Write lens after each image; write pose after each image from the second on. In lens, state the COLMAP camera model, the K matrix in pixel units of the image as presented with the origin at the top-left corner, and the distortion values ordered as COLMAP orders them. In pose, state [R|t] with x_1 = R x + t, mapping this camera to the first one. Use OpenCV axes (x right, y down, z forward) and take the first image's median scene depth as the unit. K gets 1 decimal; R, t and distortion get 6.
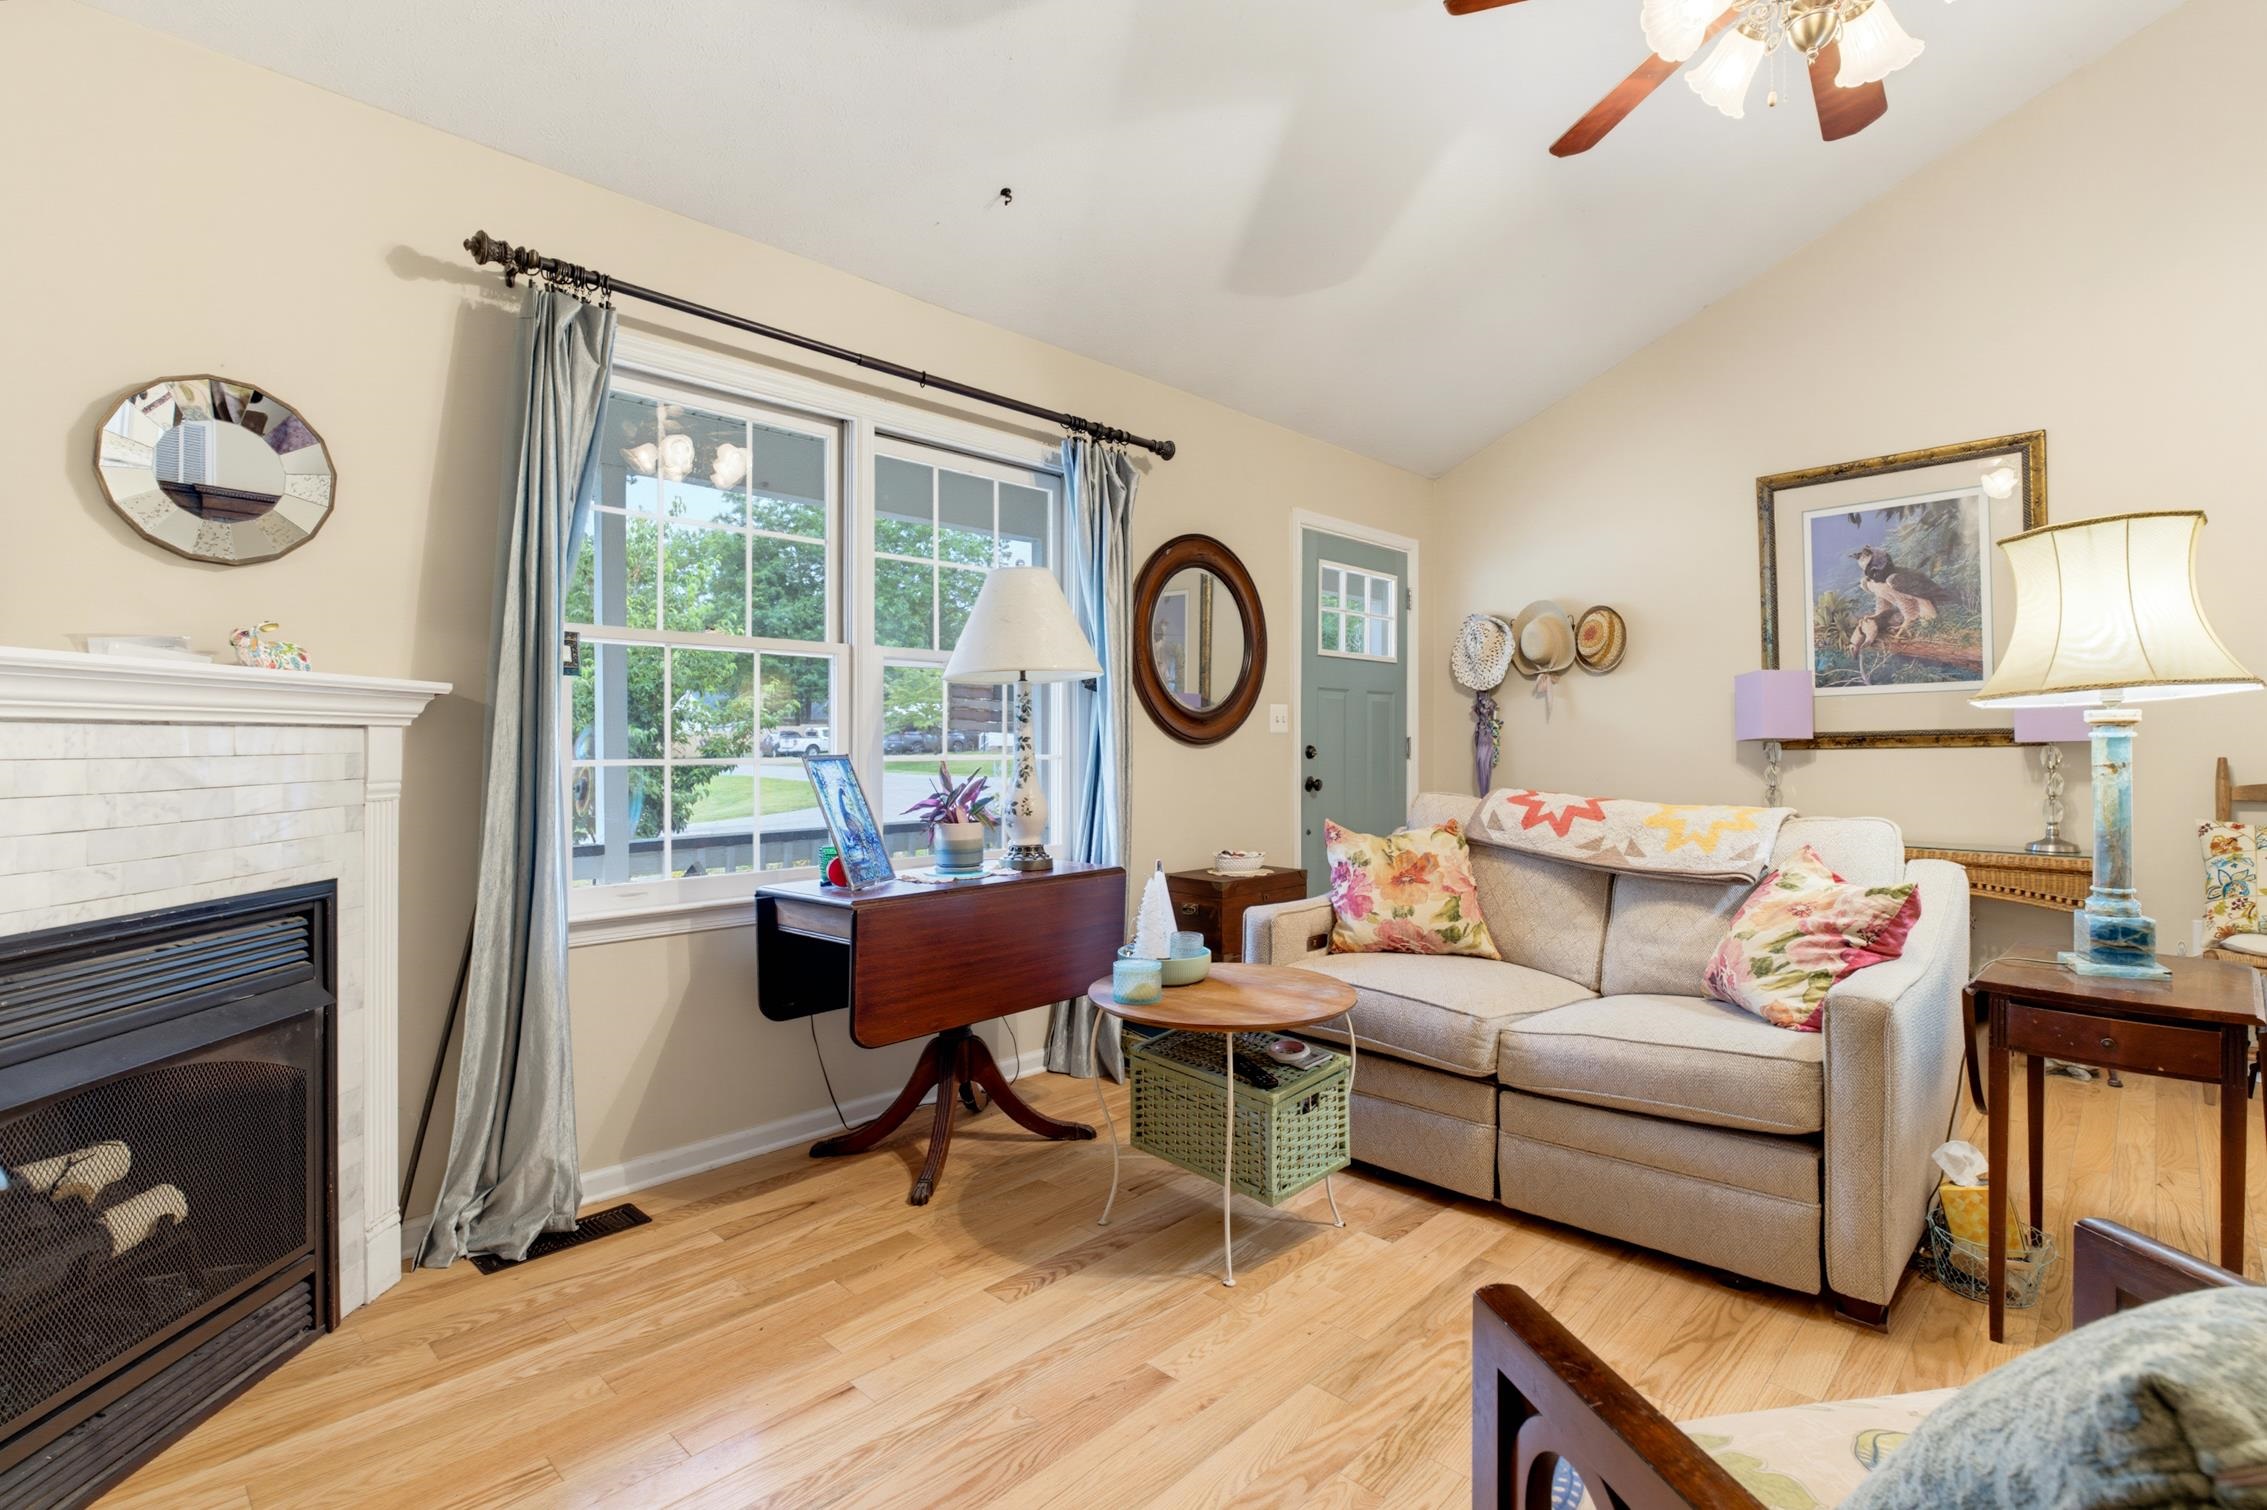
lens RADIAL K [[1070.3, 0, 1154.0], [0, 1070.3, 744.8], [0, 0, 1]] dist [-0.011583, 0.000114]
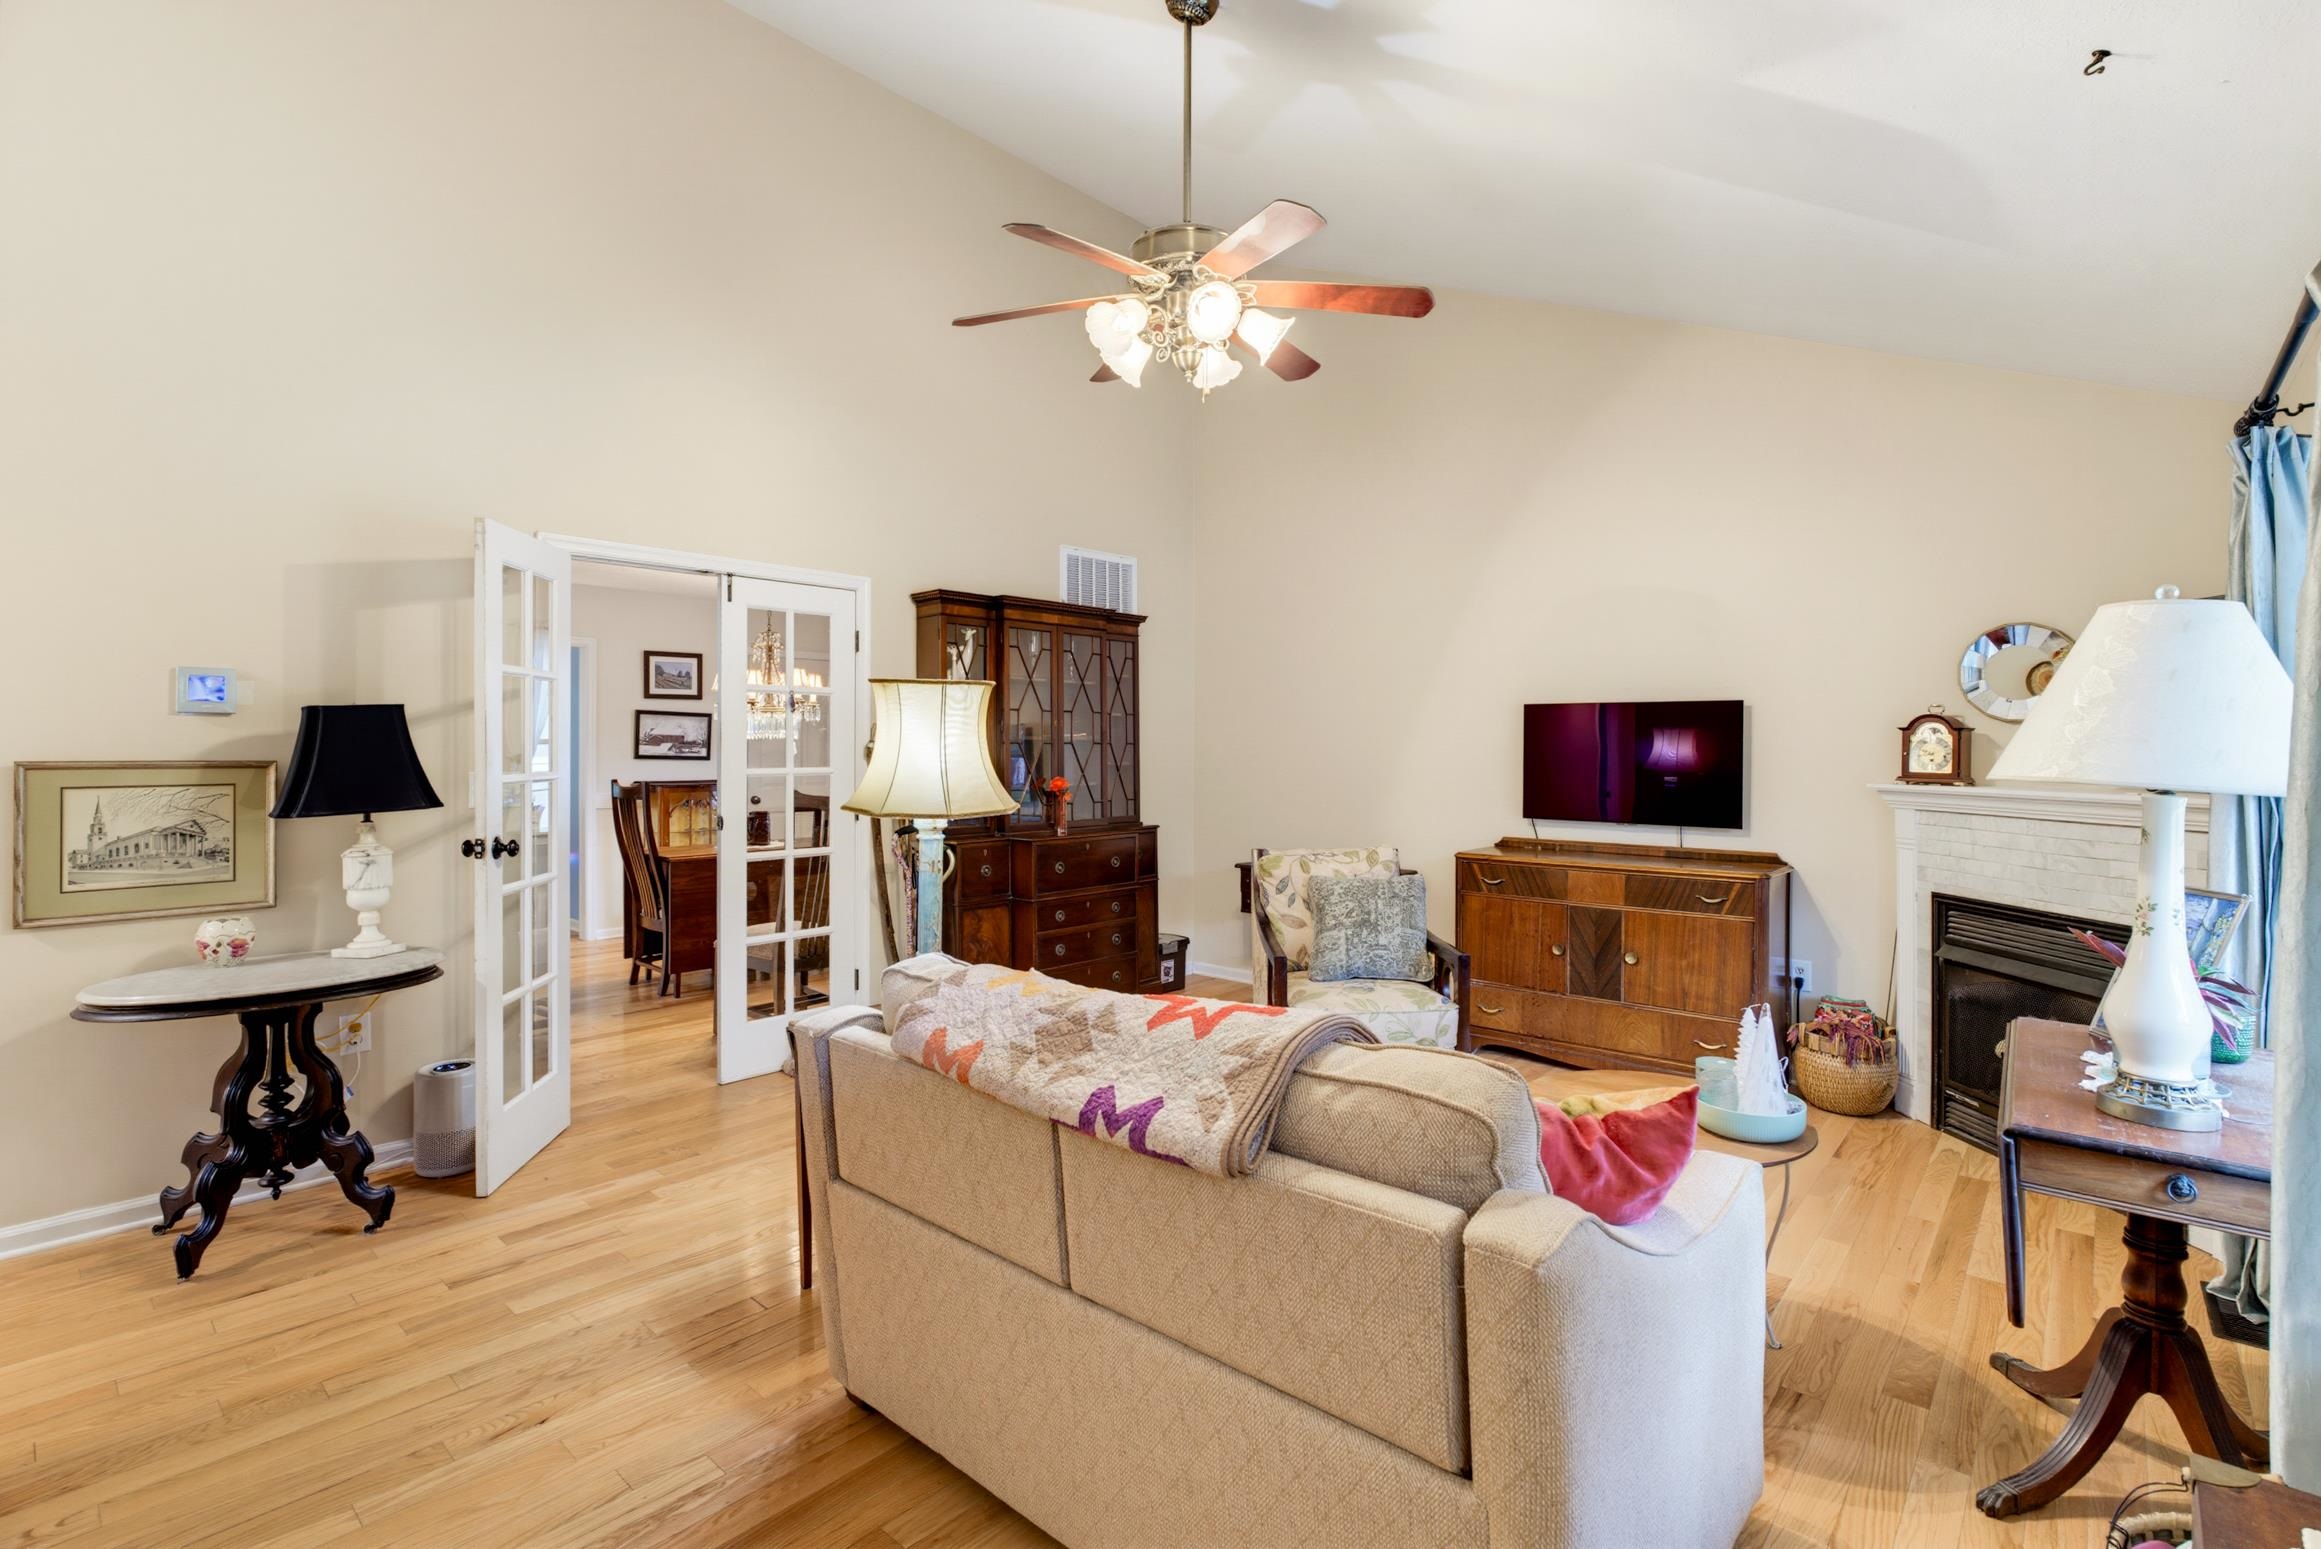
lens RADIAL K [[1060.6, 0, 1165.4], [0, 1060.6, 749.7], [0, 0, 1]] dist [-0.002542, 0.000050]
pose [[-0.999566, -0.003074, -0.029285, 0.499108], [-0.003175, 0.999989, 0.003376, -0.095931], [0.029274, 0.003468, -0.999565, 1.805407]]
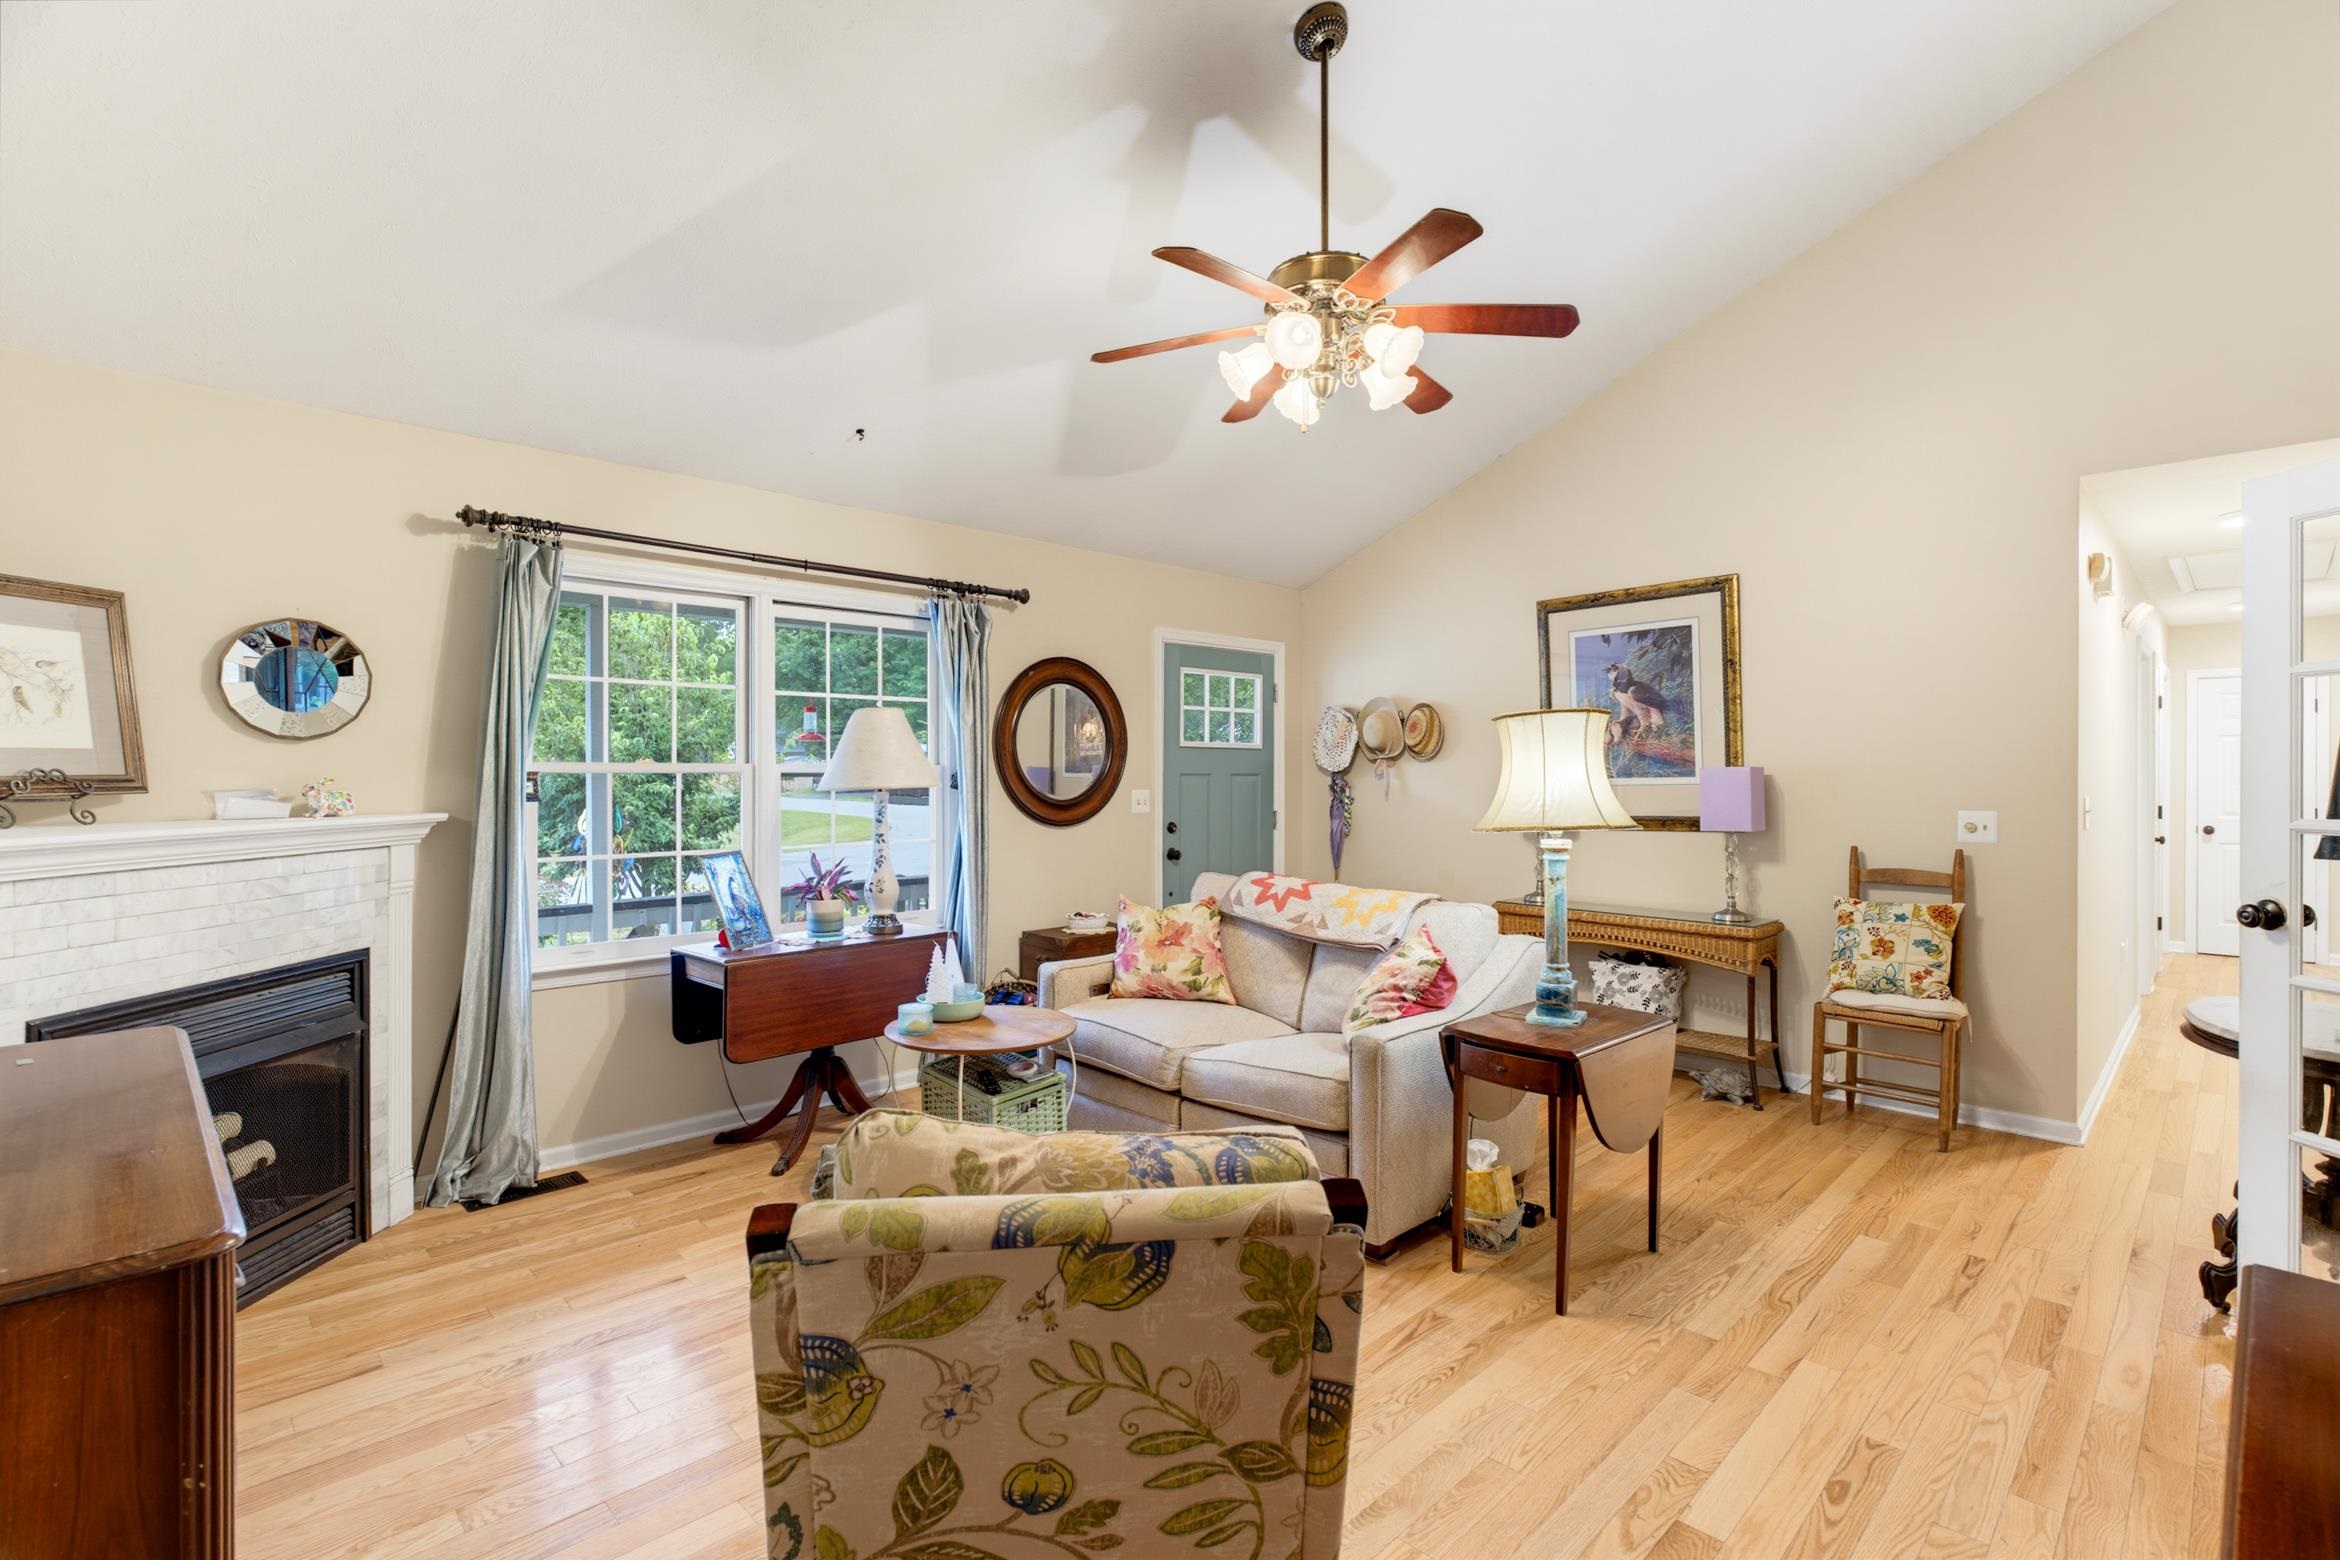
lens RADIAL K [[1071.8, 0, 1164.7], [0, 1071.8, 774.8], [0, 0, 1]] dist [-0.013200, 0.000985]
pose [[0.999091, 0.000680, -0.042634, 0.333889], [-0.000663, 1.000000, 0.000419, -0.093851], [0.042634, -0.000390, 0.999091, -0.366026]]
